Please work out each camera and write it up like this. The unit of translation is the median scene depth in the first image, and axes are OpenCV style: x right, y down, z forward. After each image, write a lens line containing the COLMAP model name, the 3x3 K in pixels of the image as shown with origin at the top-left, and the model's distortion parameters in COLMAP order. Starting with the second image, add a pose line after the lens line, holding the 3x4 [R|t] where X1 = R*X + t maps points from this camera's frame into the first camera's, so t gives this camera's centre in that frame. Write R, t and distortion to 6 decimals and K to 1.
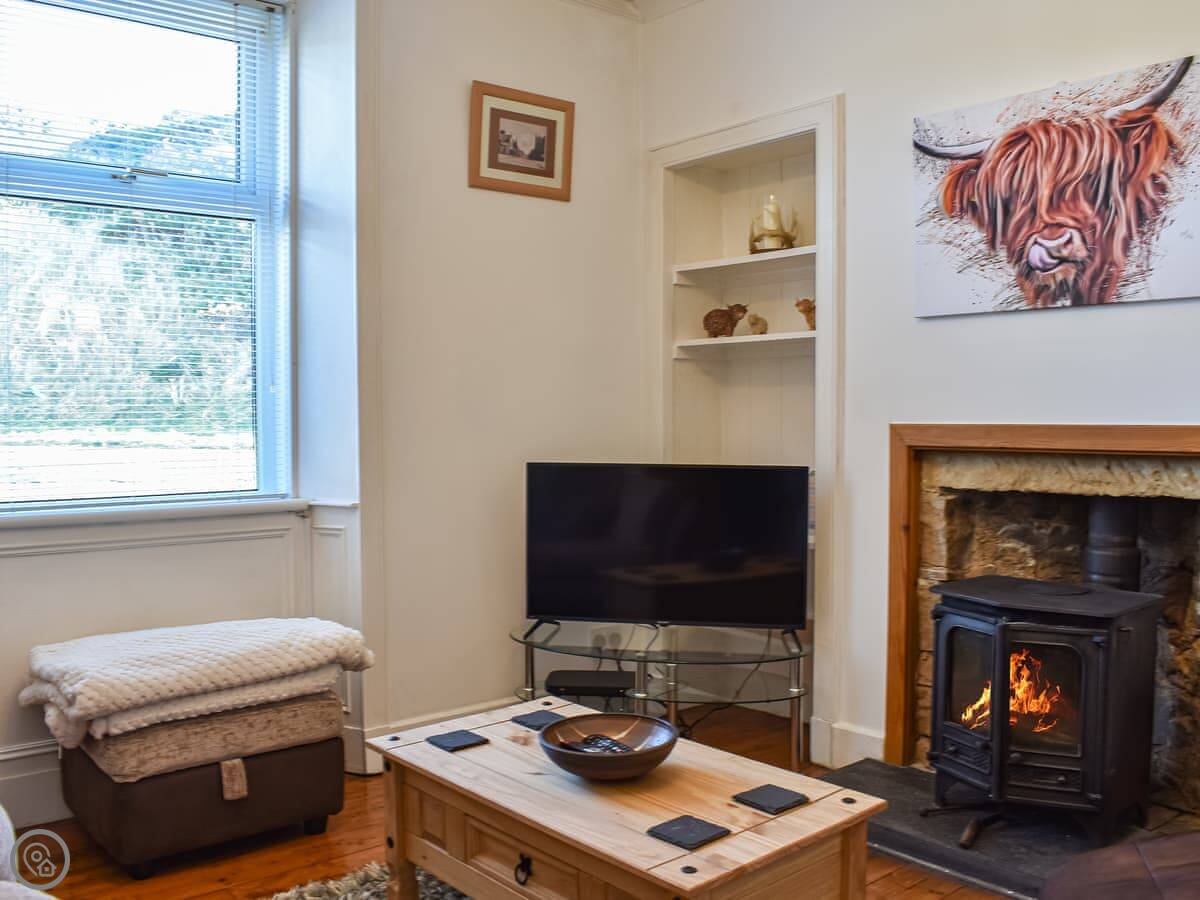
lens RADIAL K [[1091.1, 0, 617.6], [0, 1091.1, 450.7], [0, 0, 1]] dist [-0.071487, 0.002938]
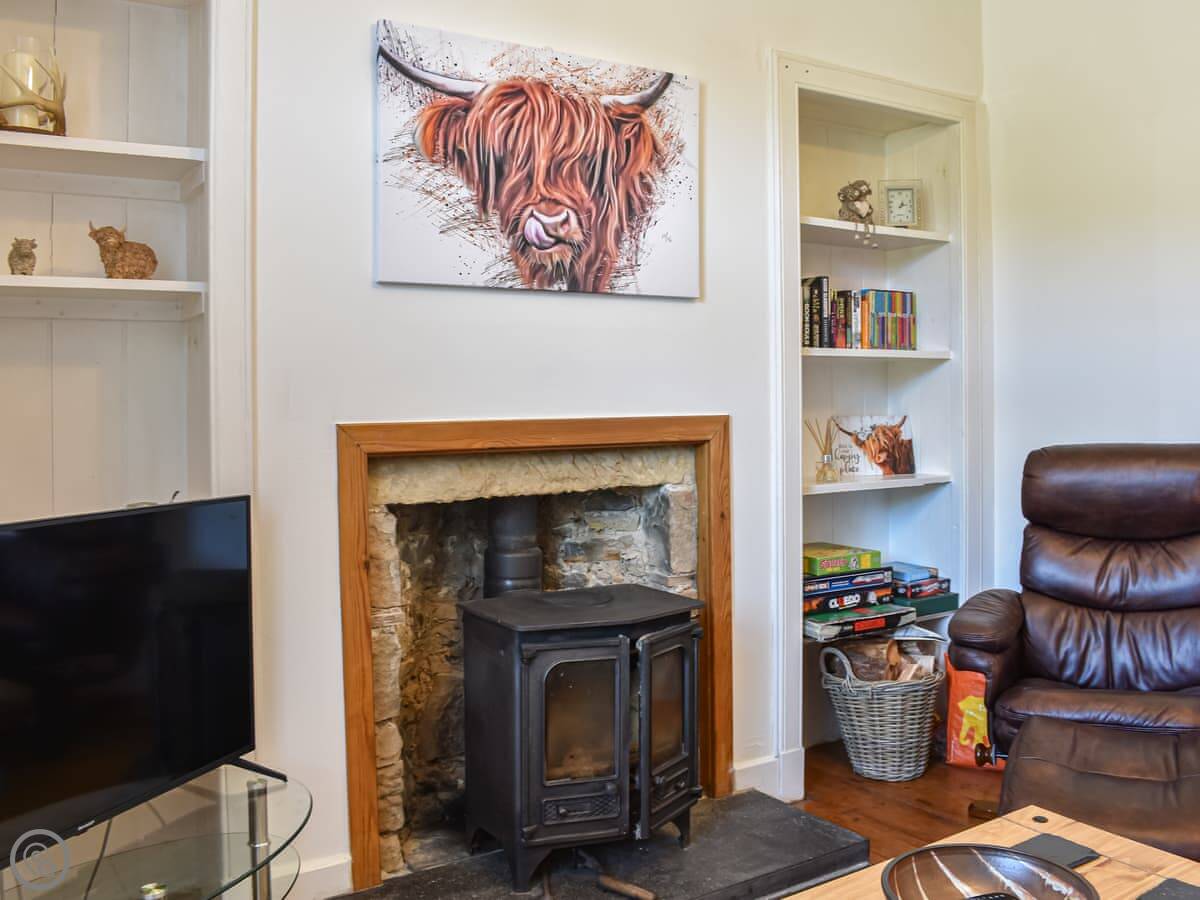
lens RADIAL K [[1100.8, 0, 600.1], [0, 1100.8, 408.2], [0, 0, 1]] dist [-0.083775, 0.006634]
pose [[0.134404, -0.007724, 0.990897, -0.511578], [0.043408, 0.999056, 0.001900, -0.033569], [-0.989975, 0.042757, 0.134612, 0.839839]]
